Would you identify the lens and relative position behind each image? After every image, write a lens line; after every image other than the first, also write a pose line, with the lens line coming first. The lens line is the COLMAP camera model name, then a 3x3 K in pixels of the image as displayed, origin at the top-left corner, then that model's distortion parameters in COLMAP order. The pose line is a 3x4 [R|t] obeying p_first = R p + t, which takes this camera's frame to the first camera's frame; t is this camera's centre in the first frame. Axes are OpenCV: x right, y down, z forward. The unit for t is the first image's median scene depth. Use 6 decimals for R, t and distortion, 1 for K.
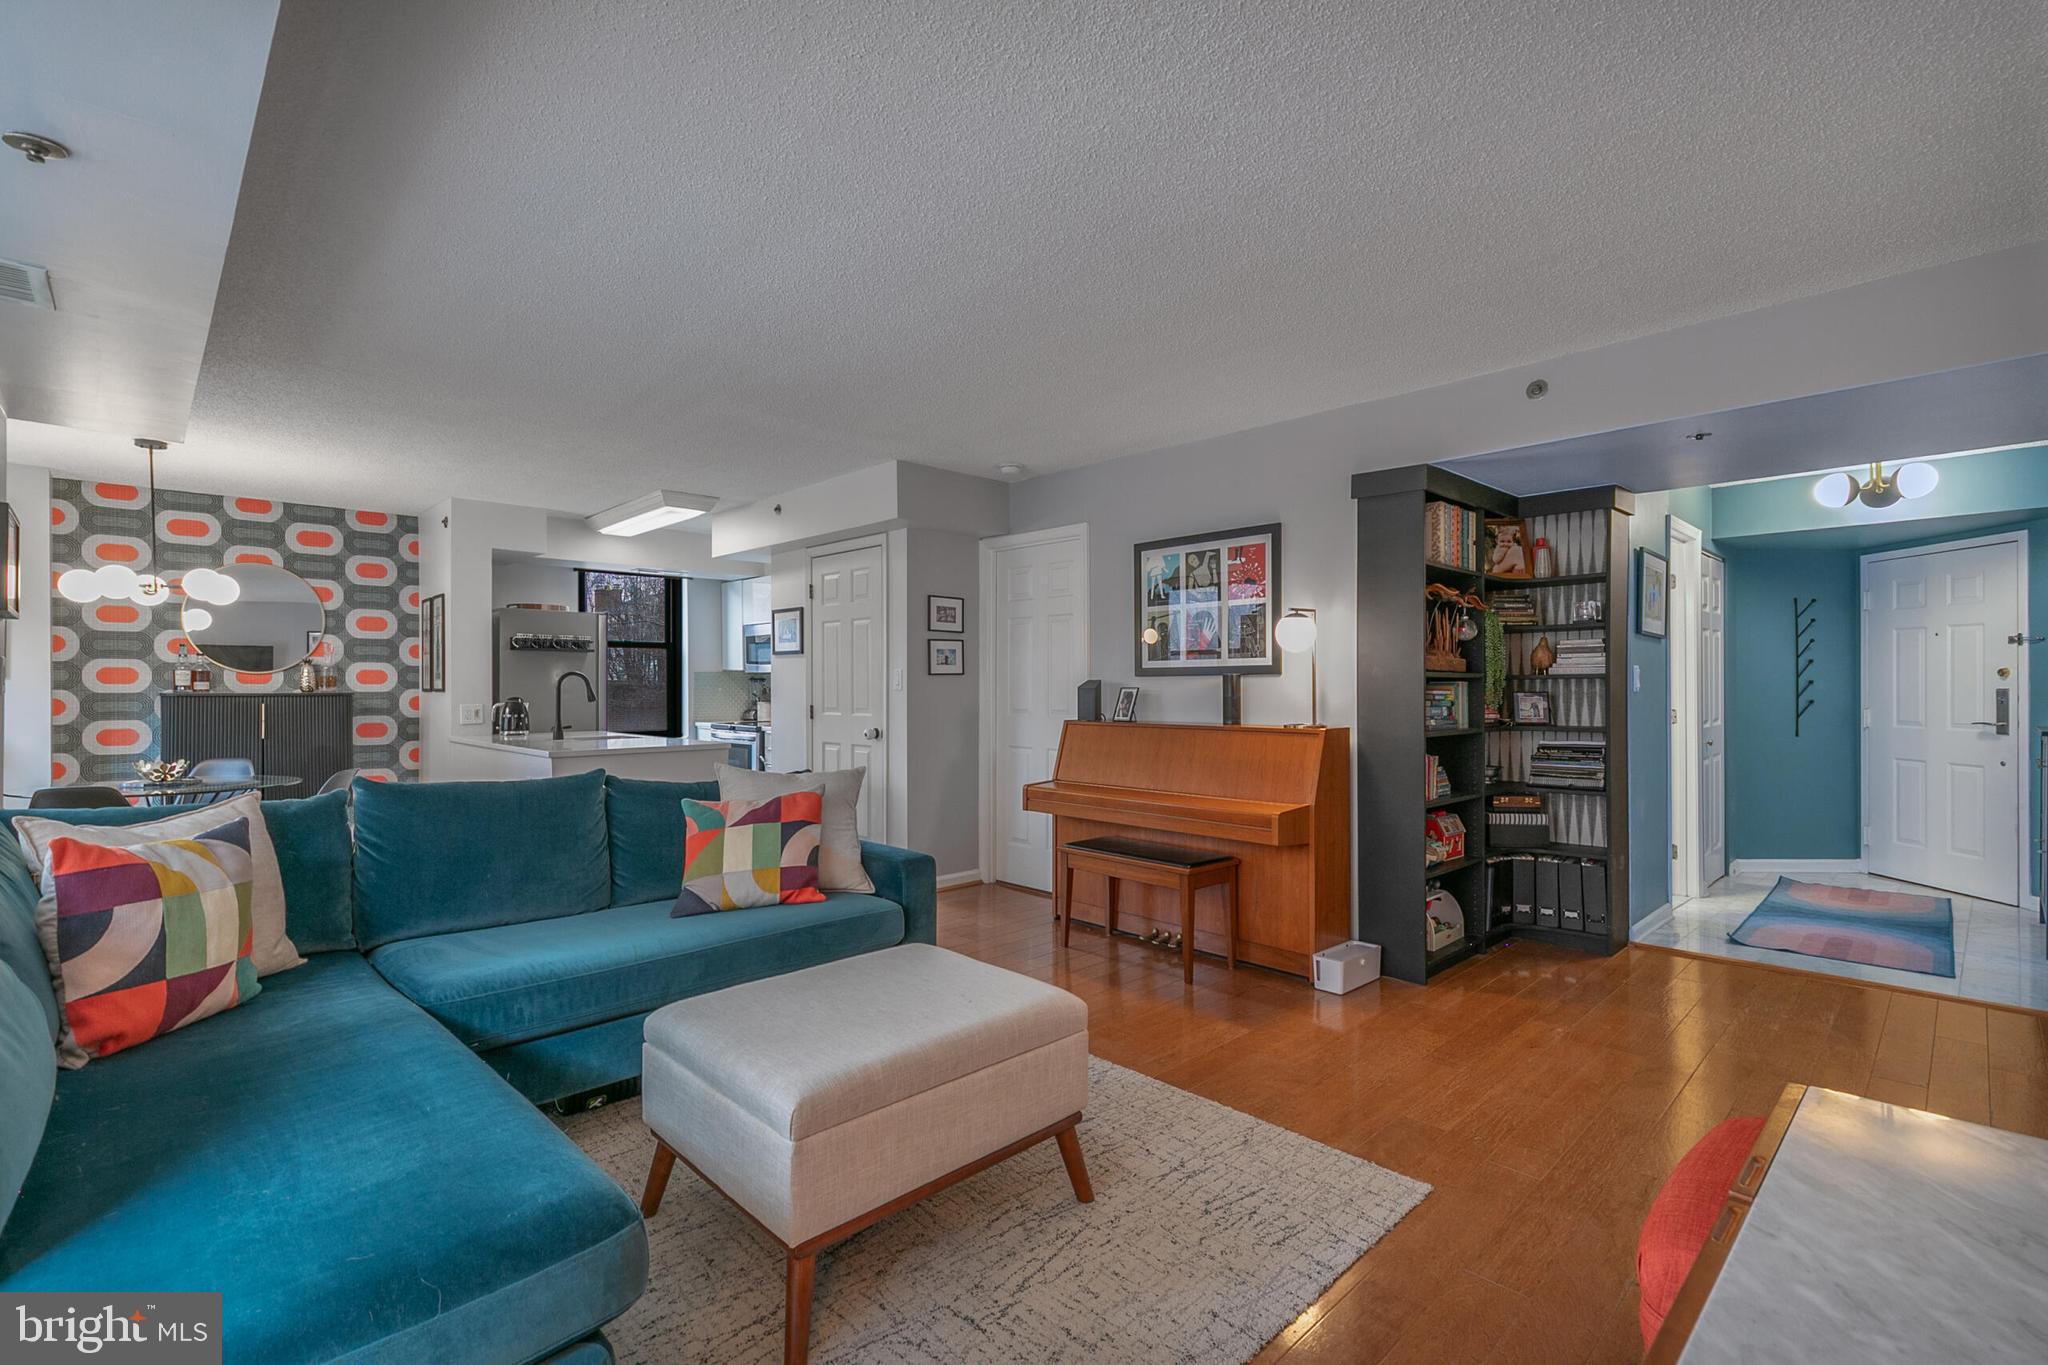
lens RADIAL K [[911.3, 0, 1011.2], [0, 911.3, 684.3], [0, 0, 1]] dist [0.006984, -0.004668]
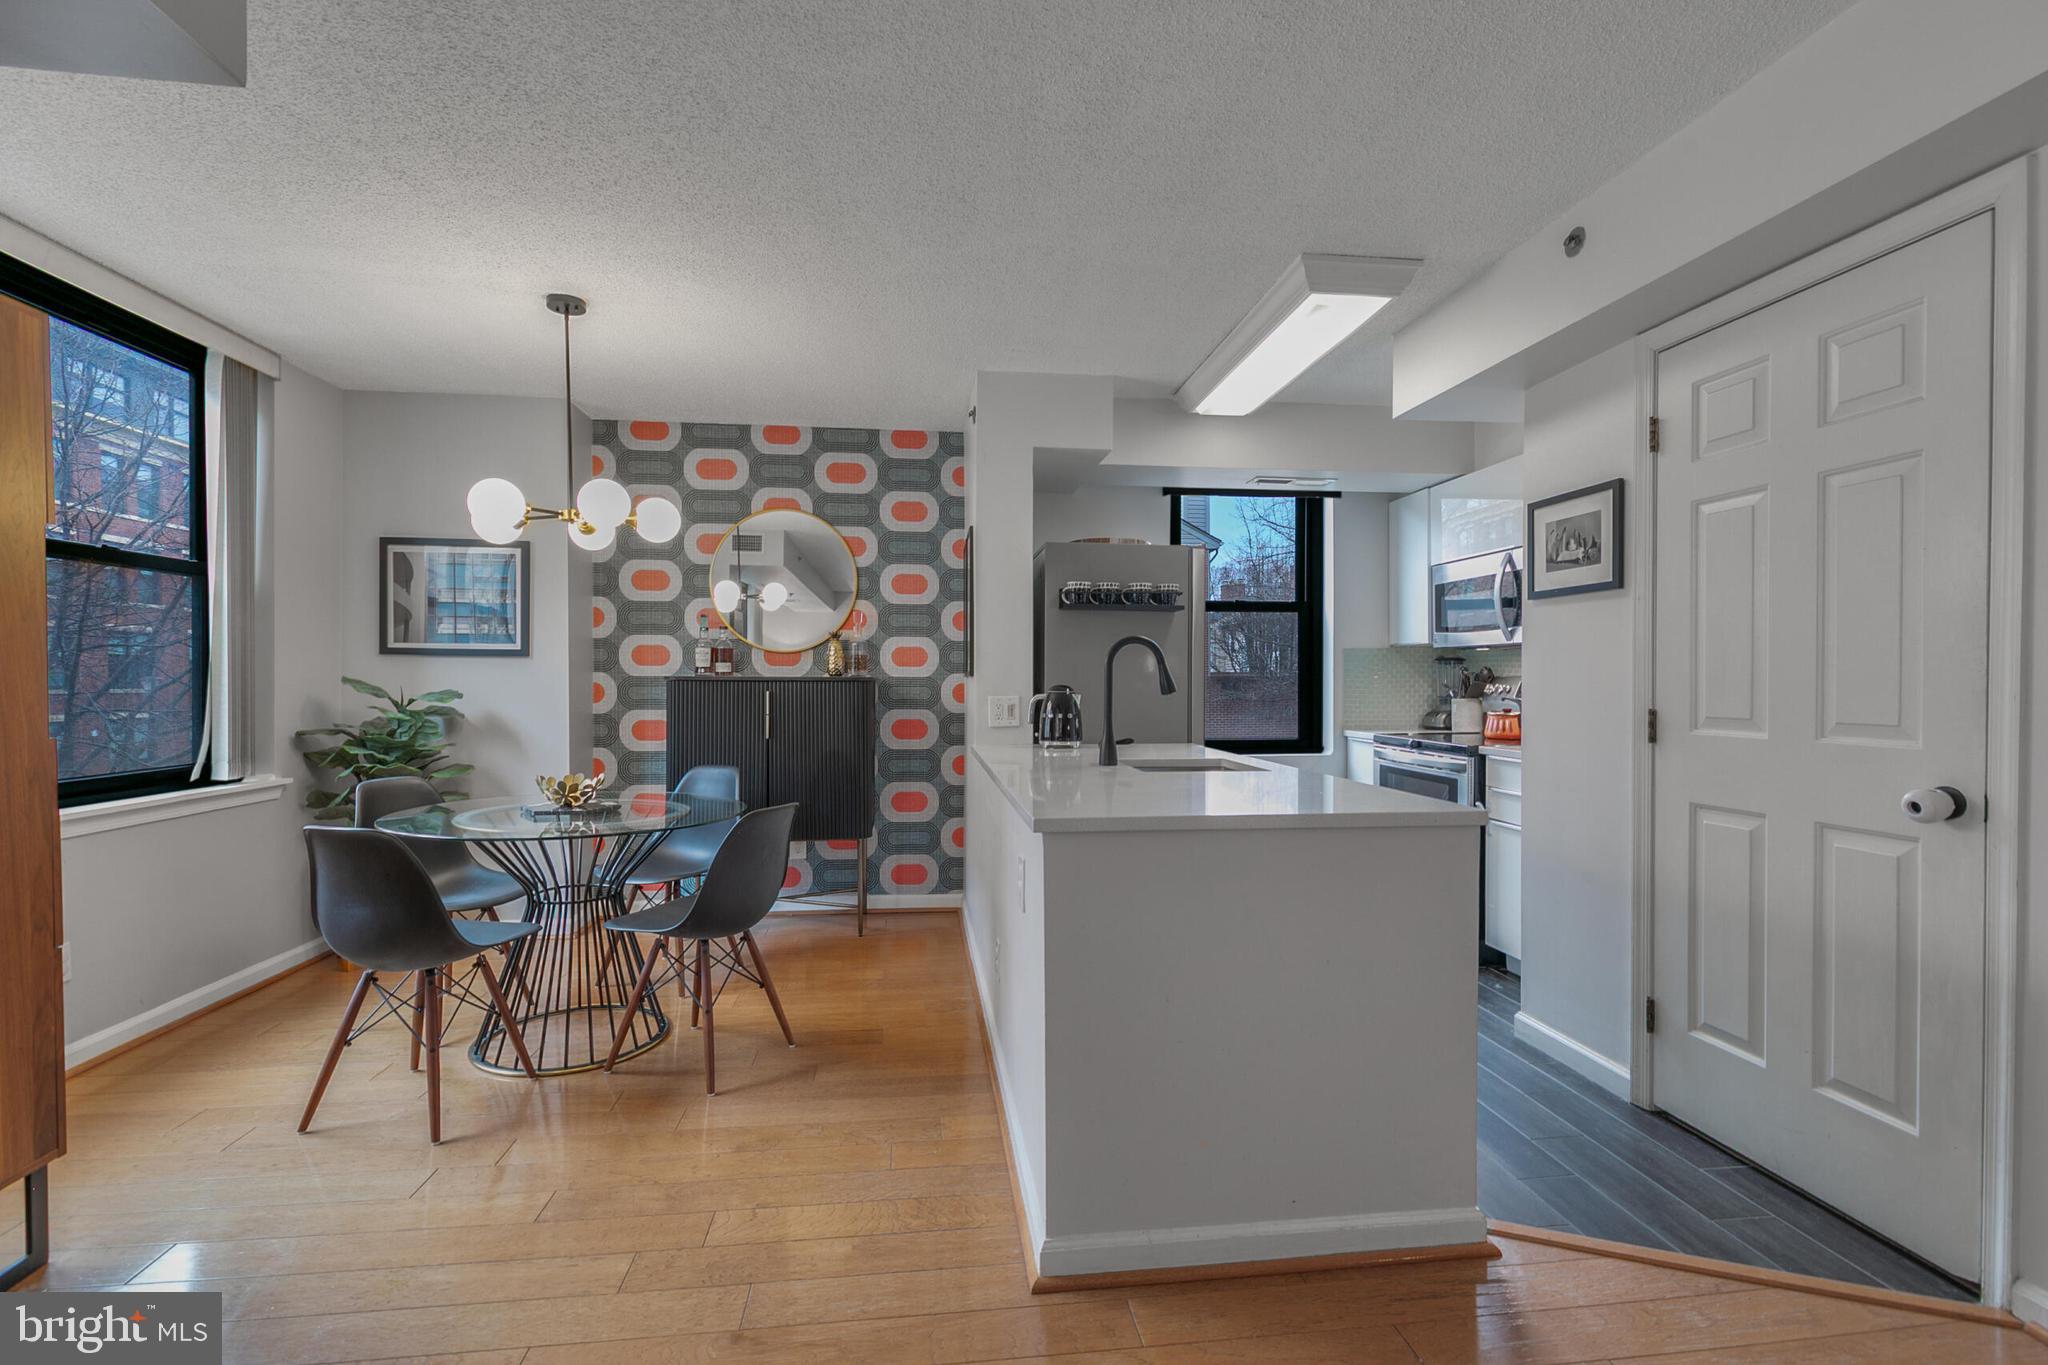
lens RADIAL K [[911.3, 0, 1023.9], [0, 911.3, 685.6], [0, 0, 1]] dist [0.006984, -0.004668]
pose [[0.799182, 0.007064, -0.601048, -0.193668], [-0.002139, 0.999958, 0.008908, 0.008700], [0.601086, -0.005833, 0.799163, 0.486903]]
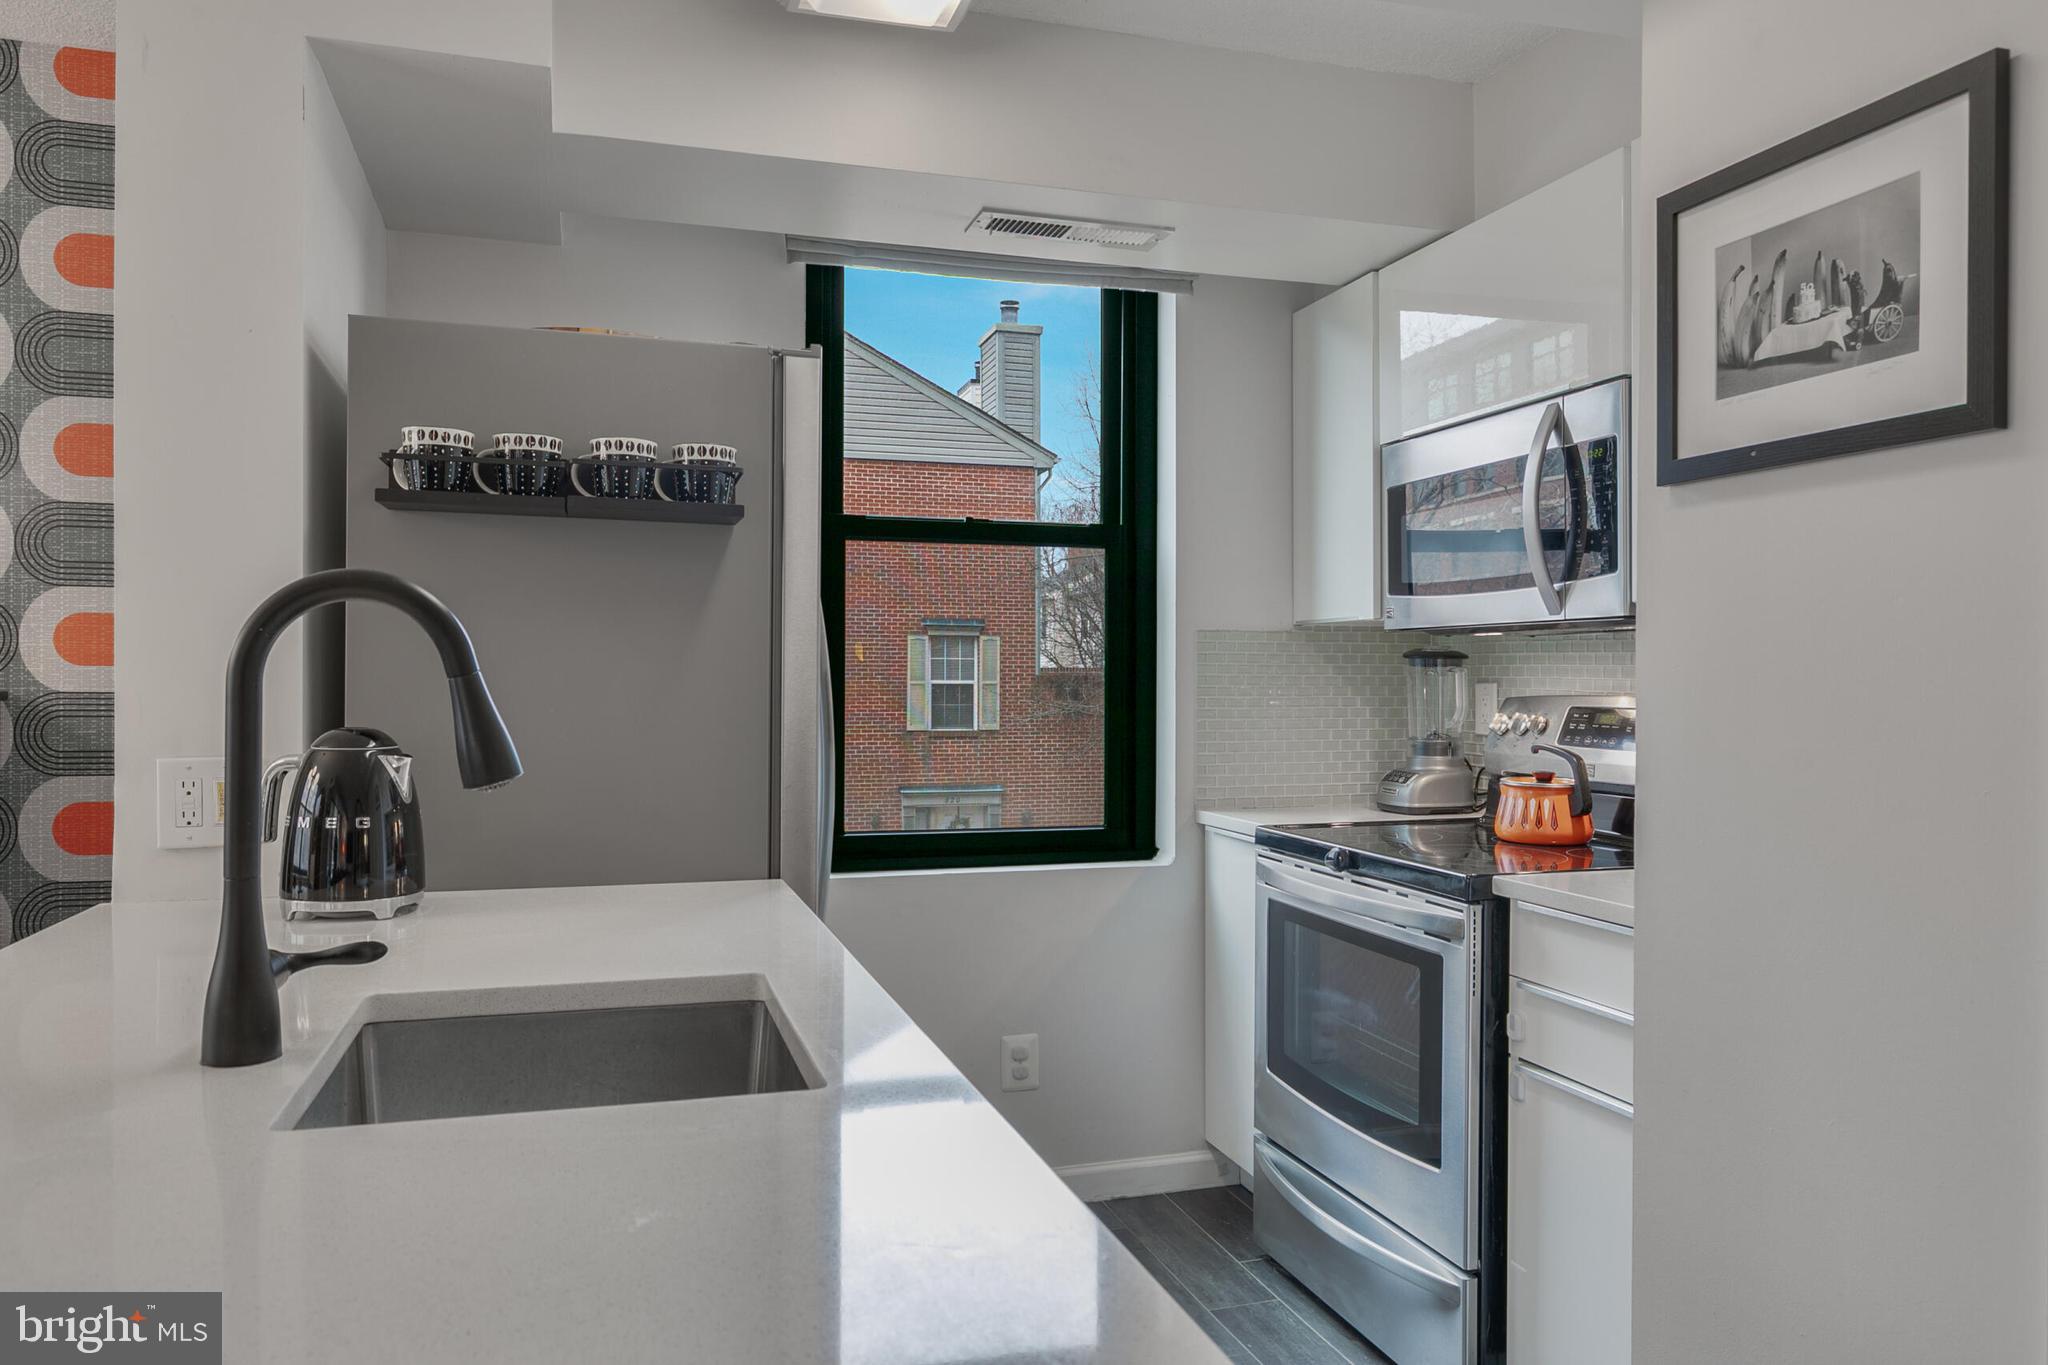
lens RADIAL K [[1416.7, 0, 1023.7], [0, 1416.7, 686.5], [0, 0, 1]] dist [0.001553, 0.004495]
pose [[0.892829, 0.008981, -0.450306, -0.258753], [-0.005995, 0.999950, 0.008057, 0.001082], [0.450356, -0.004494, 0.892838, 0.761793]]
